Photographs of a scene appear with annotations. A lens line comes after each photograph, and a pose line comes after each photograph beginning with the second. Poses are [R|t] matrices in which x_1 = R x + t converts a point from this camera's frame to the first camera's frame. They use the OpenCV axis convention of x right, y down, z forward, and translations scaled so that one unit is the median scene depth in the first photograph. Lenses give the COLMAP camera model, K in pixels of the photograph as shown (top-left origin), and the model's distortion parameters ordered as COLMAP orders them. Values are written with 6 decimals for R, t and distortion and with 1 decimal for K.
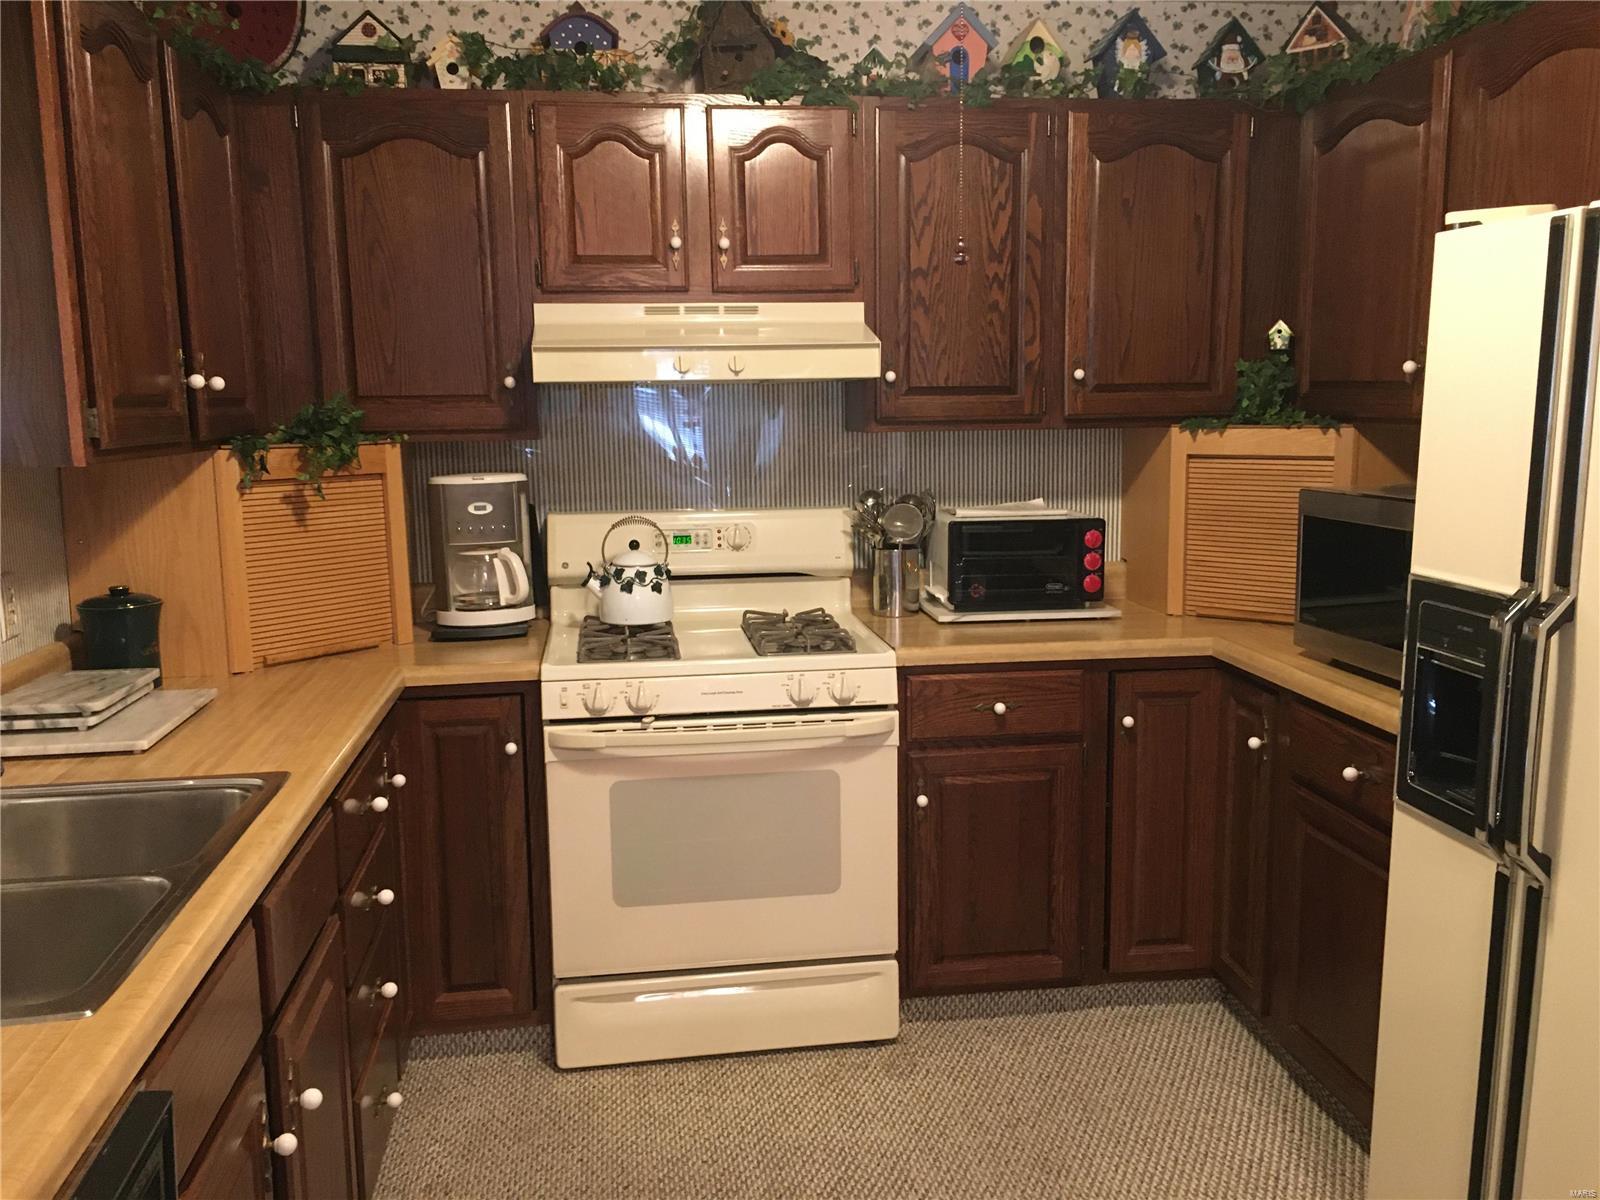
lens RADIAL K [[1358.9, 0, 799.6], [0, 1358.9, 594.9], [0, 0, 1]] dist [0.078460, -0.110969]
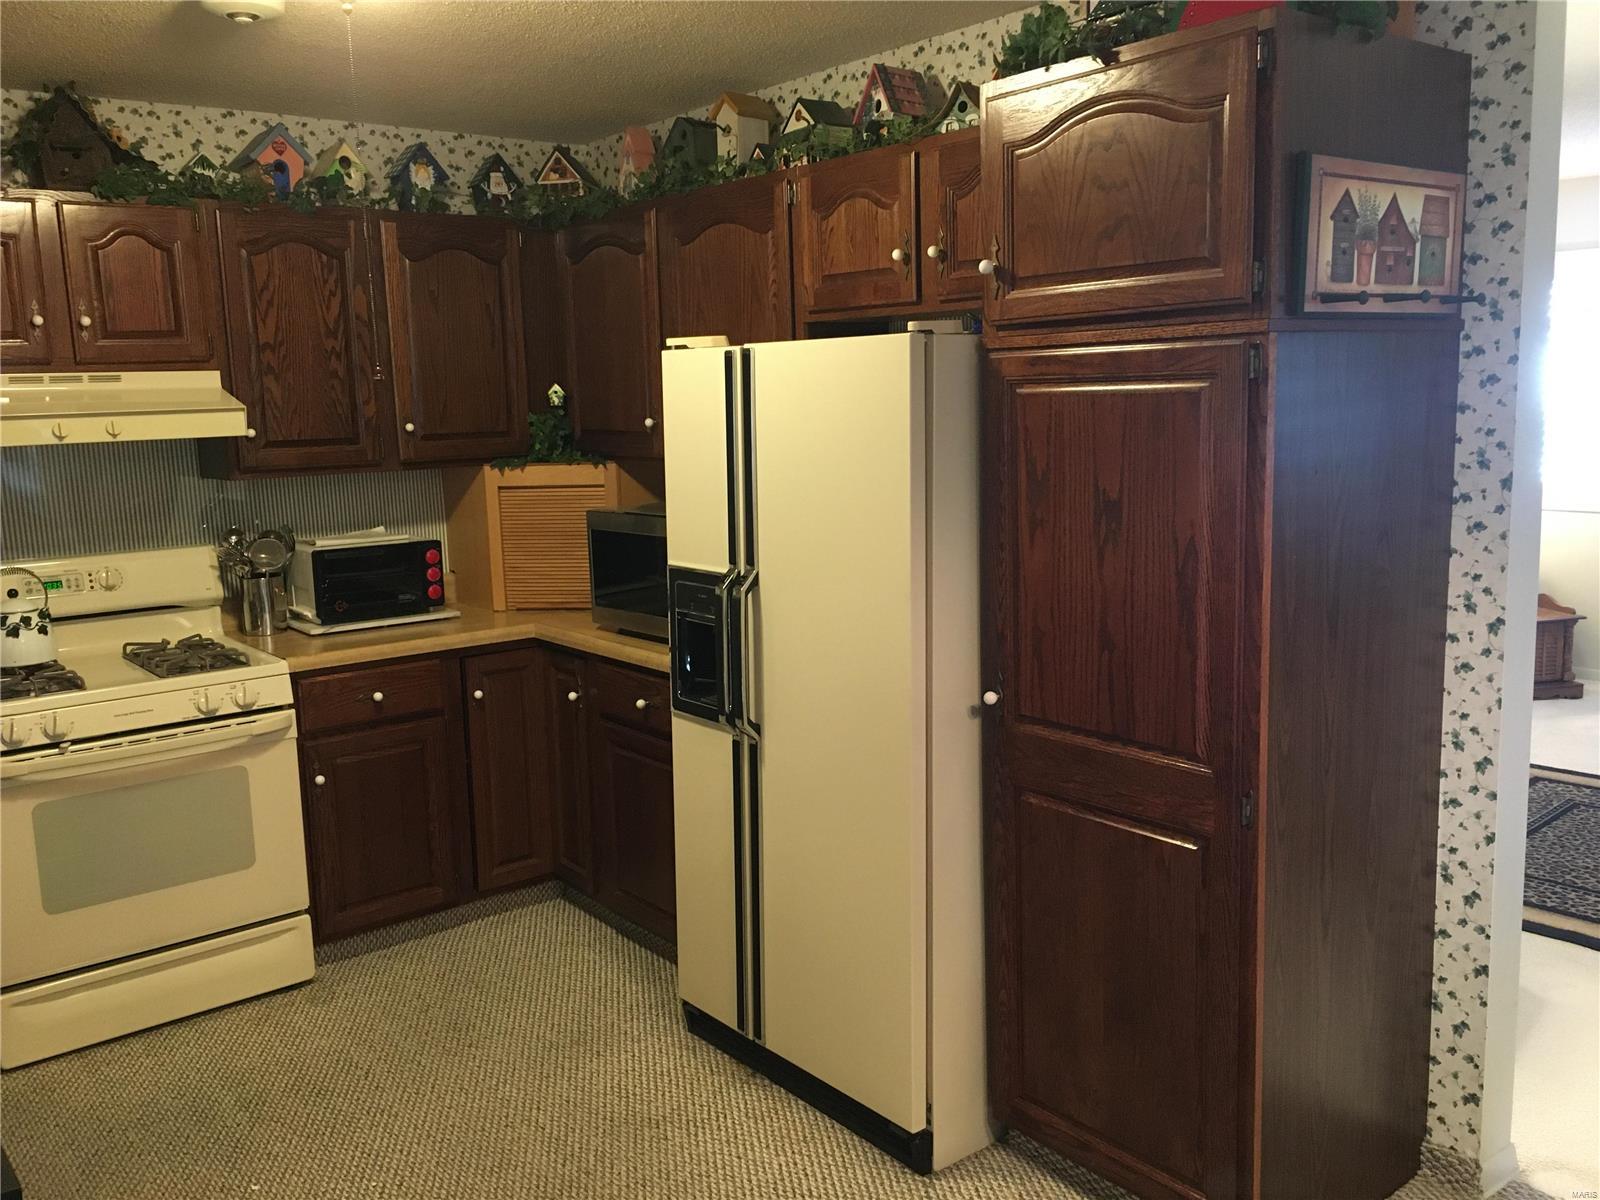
lens RADIAL K [[1354.7, 0, 803.5], [0, 1354.7, 592.5], [0, 0, 1]] dist [0.126193, -0.208730]
pose [[0.858121, -0.088222, 0.505812, -0.139744], [0.092603, 0.995566, 0.016540, 0.002961], [-0.505028, 0.032647, 0.862485, -0.276337]]
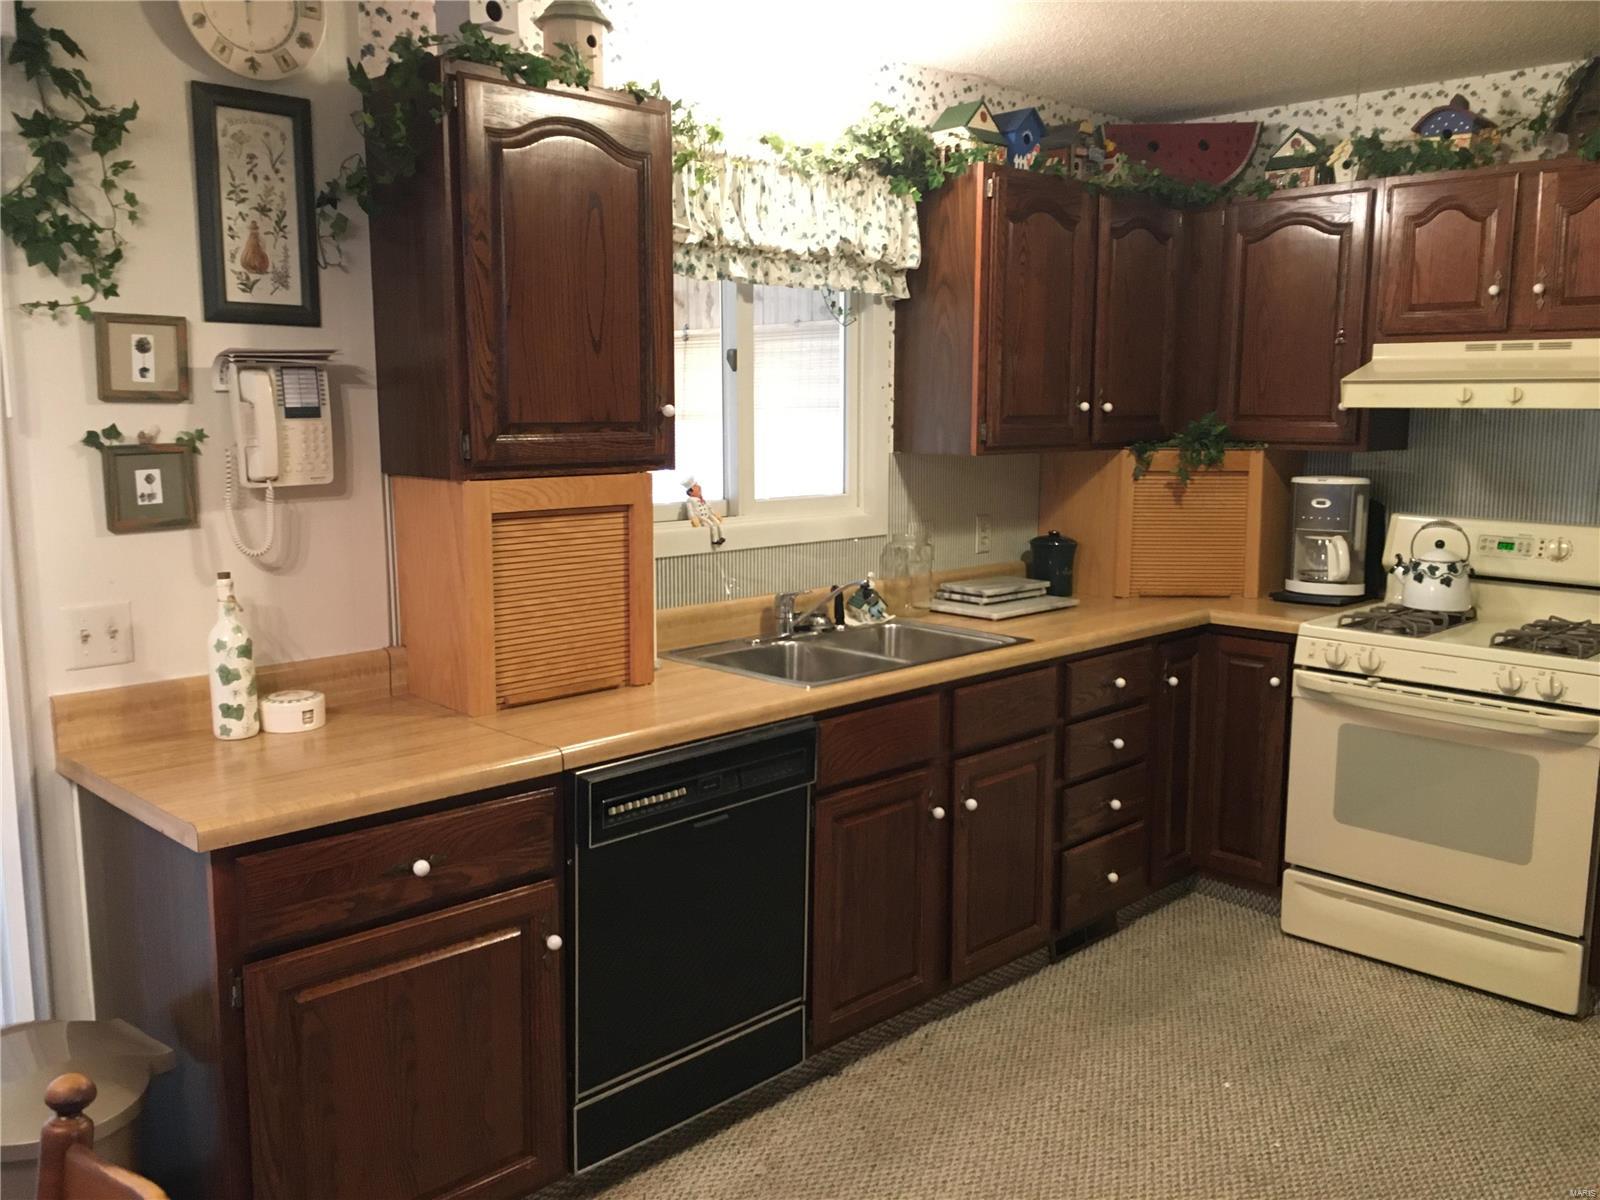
lens RADIAL K [[1370.9, 0, 804.7], [0, 1370.9, 591.1], [0, 0, 1]] dist [0.099316, -0.121700]
pose [[0.599193, 0.131257, -0.789771, 0.519921], [-0.129780, 0.989346, 0.065963, -0.004467], [0.790015, 0.062972, 0.609844, -0.178405]]
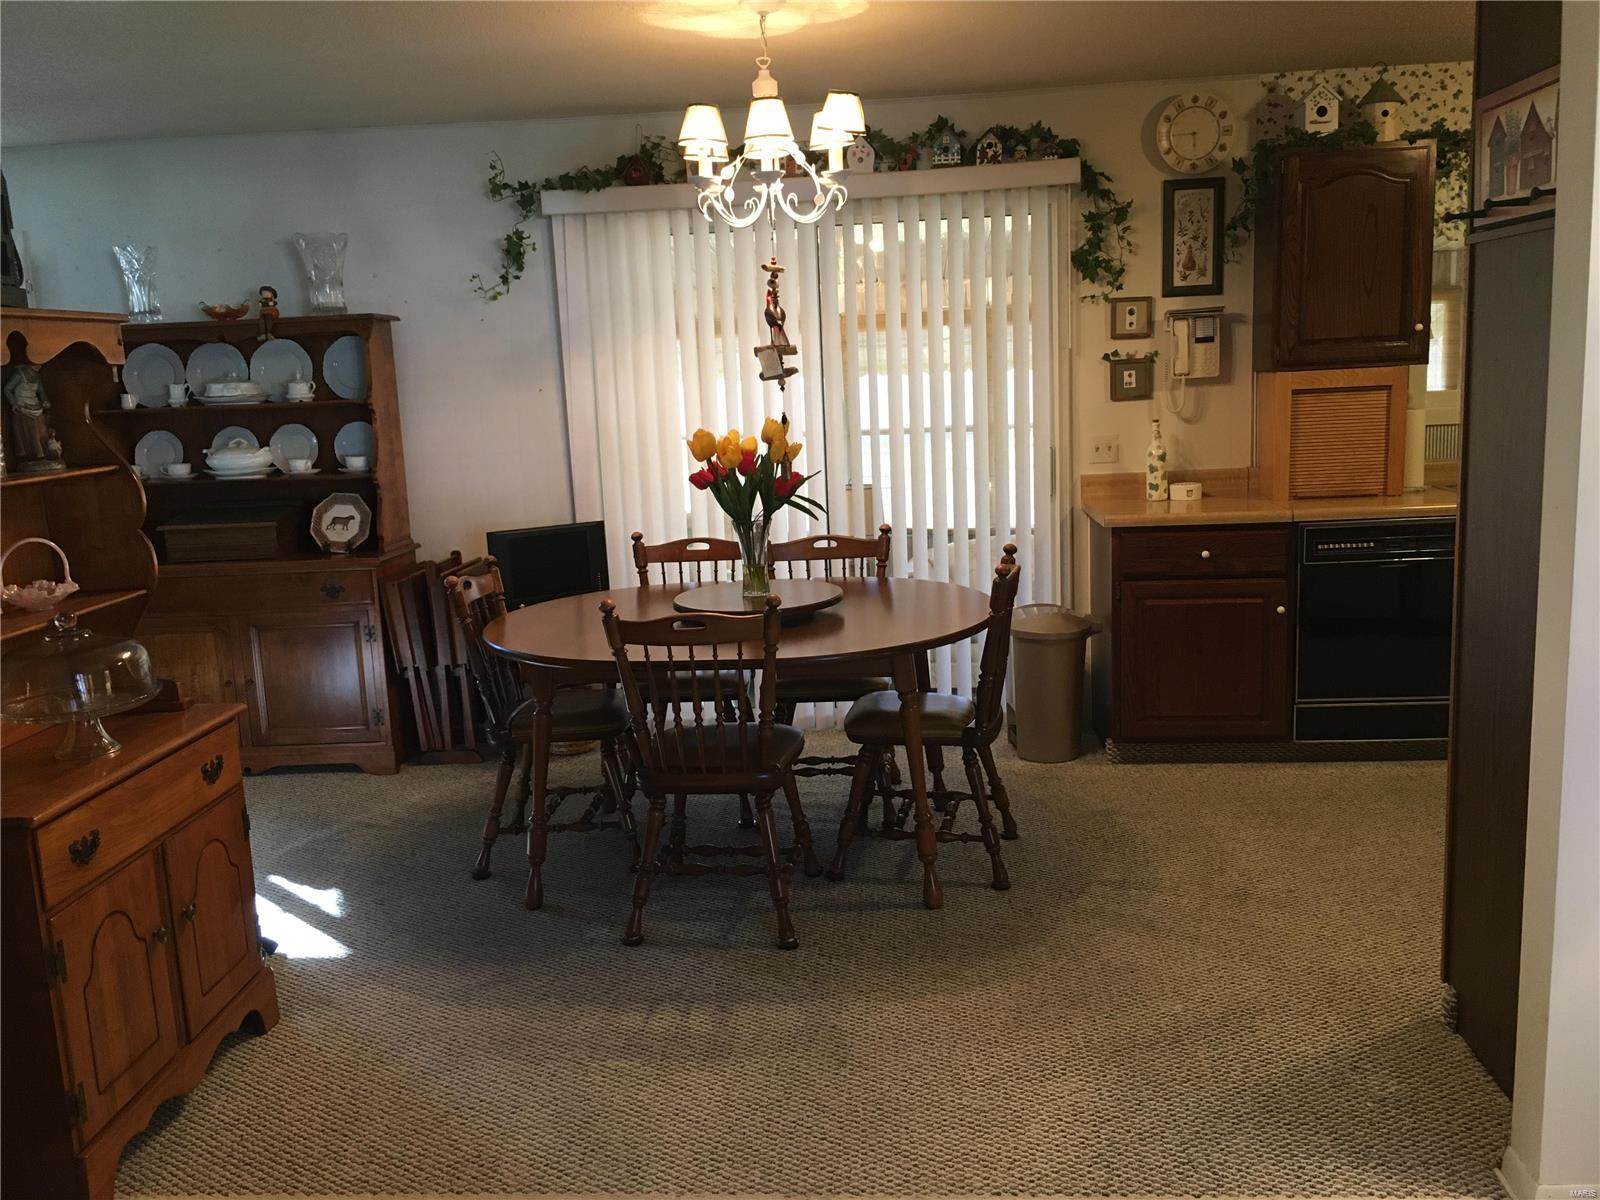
lens RADIAL K [[1370.9, 0, 804.7], [0, 1370.9, 591.1], [0, 0, 1]] dist [0.099316, -0.121700]
pose [[-0.200639, 0.186402, -0.961768, 1.319660], [-0.098228, 0.972956, 0.209062, -0.021736], [0.974728, 0.136418, -0.176903, -0.056523]]
